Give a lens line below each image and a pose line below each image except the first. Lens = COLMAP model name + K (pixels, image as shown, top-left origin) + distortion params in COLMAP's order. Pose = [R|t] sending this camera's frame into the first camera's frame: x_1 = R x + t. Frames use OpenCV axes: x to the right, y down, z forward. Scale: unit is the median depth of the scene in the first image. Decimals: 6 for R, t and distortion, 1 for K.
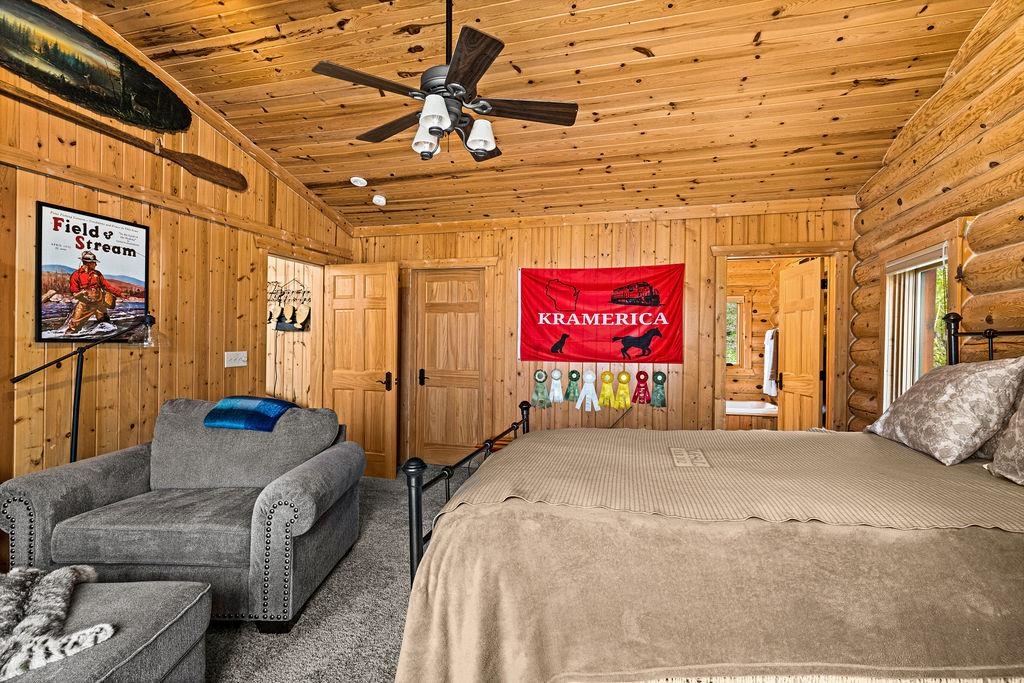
lens RADIAL K [[488.7, 0, 509.8], [0, 488.7, 345.0], [0, 0, 1]] dist [-0.003171, 0.002348]
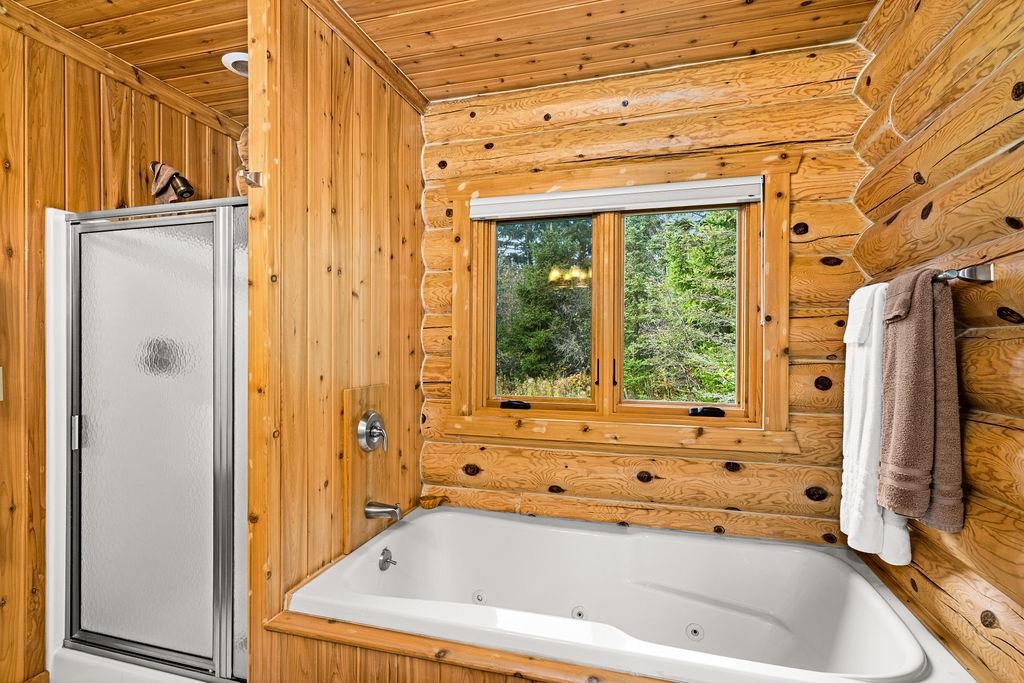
lens RADIAL K [[488.7, 0, 512.1], [0, 488.7, 343.0], [0, 0, 1]] dist [-0.003171, 0.002348]
pose [[0.999639, -0.002570, -0.026741, 0.338275], [0.002657, 0.999991, 0.003225, -0.002411], [0.026733, -0.003295, 0.999637, 0.705407]]
